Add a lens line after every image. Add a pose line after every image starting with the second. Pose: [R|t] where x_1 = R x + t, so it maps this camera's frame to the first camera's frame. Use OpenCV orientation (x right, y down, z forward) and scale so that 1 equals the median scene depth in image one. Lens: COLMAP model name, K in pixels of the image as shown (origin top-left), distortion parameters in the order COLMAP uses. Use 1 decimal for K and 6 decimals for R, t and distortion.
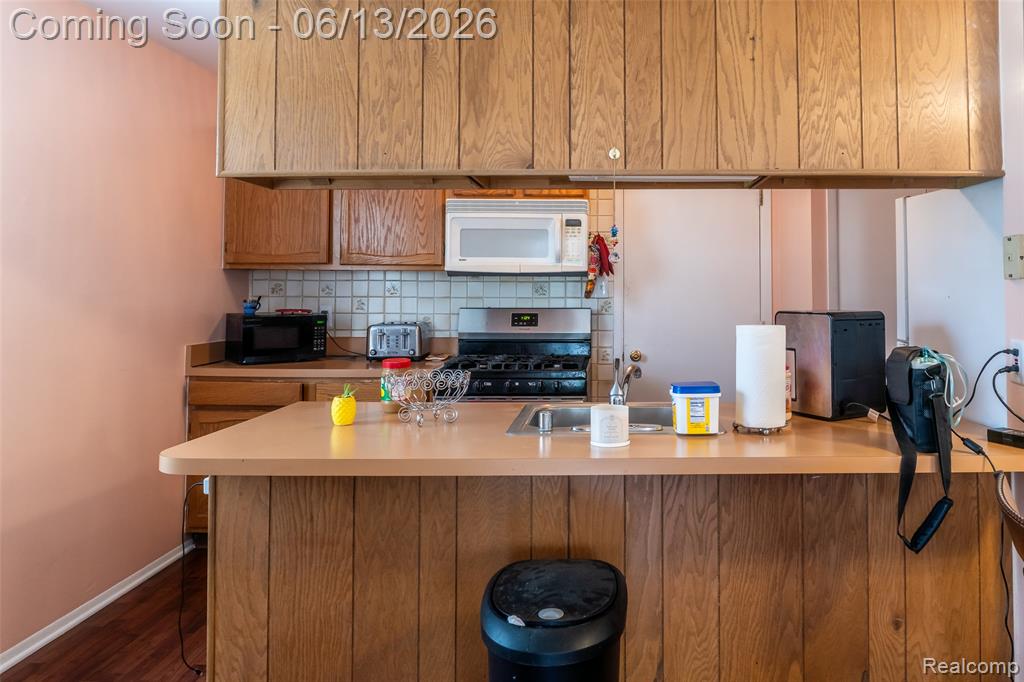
lens RADIAL K [[732.9, 0, 617.7], [0, 732.9, 256.7], [0, 0, 1]] dist [-0.016874, -0.000687]
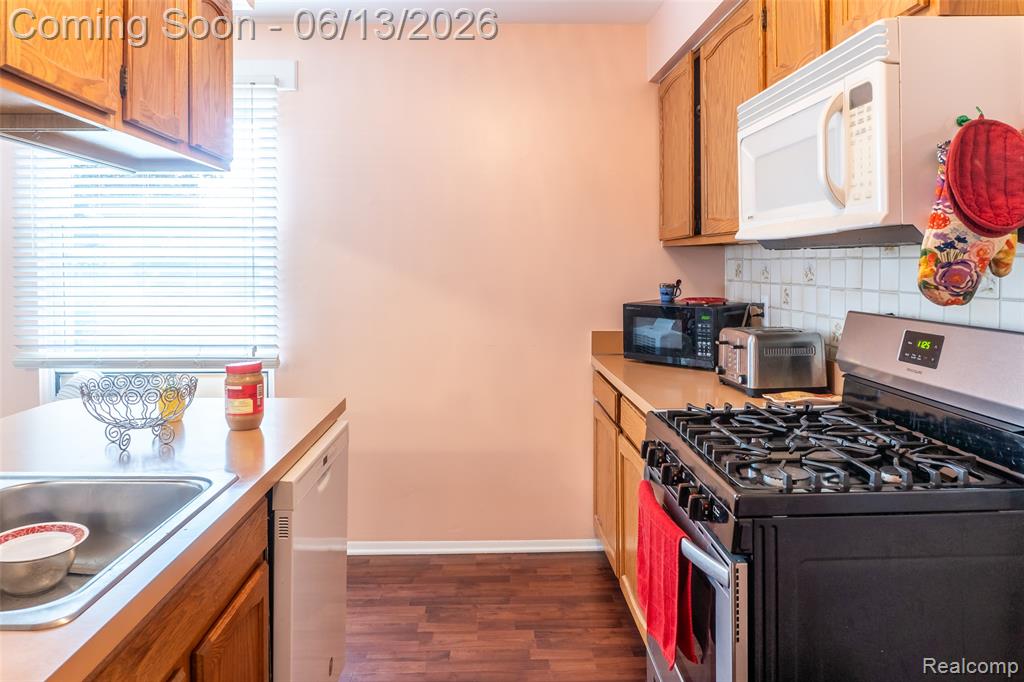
lens RADIAL K [[715.0, 0, 510.5], [0, 715.0, 290.0], [0, 0, 1]] dist [-0.001484, -0.000438]
pose [[0.015666, 0.033558, -0.999314, 0.578993], [0.039540, 0.998634, 0.034155, 0.062059], [0.999095, -0.040048, 0.014318, 1.604980]]
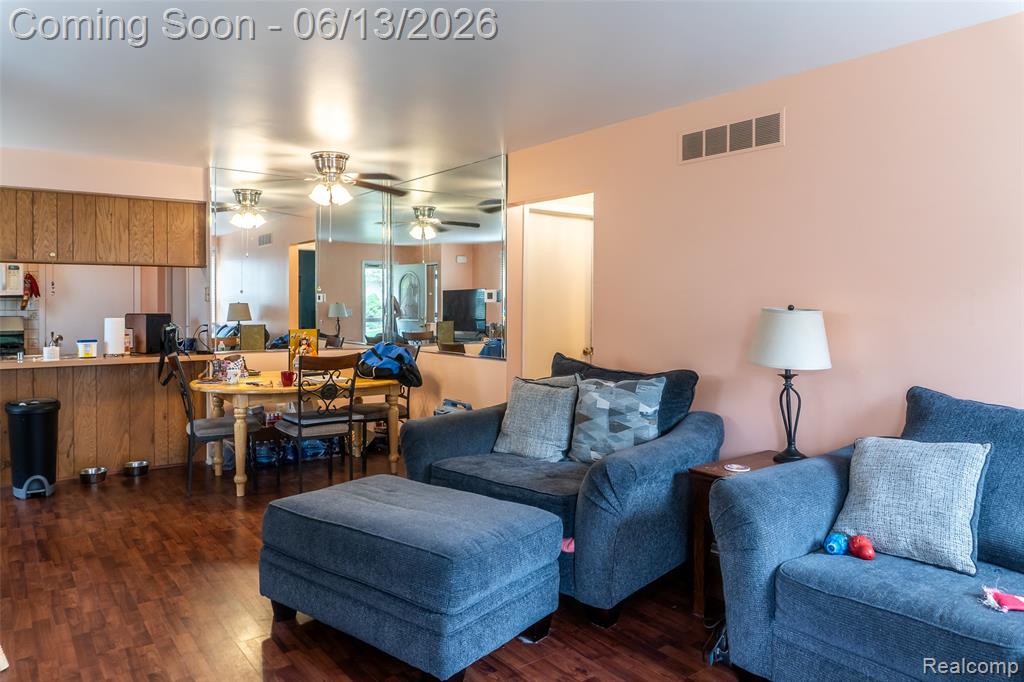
lens RADIAL K [[691.2, 0, 512.7], [0, 691.2, 308.3], [0, 0, 1]] dist [-0.030525, -0.002407]
pose [[0.803980, -0.002351, 0.594652, -0.132791], [-0.025813, 0.998912, 0.038850, -0.082844], [-0.594096, -0.046585, 0.803044, -2.006430]]
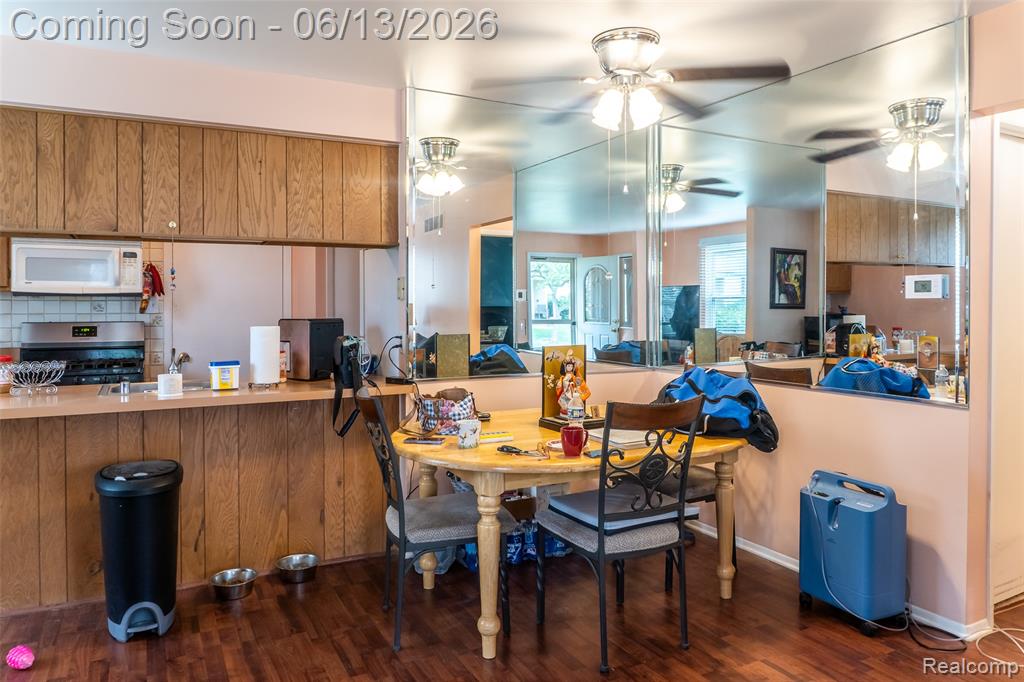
lens RADIAL K [[701.2, 0, 513.3], [0, 701.2, 305.7], [0, 0, 1]] dist [-0.019379, -0.004677]
pose [[0.890239, -0.002798, 0.455484, -0.037462], [-0.016390, 0.999137, 0.038172, -0.028912], [-0.455198, -0.041448, 0.889425, -0.769685]]
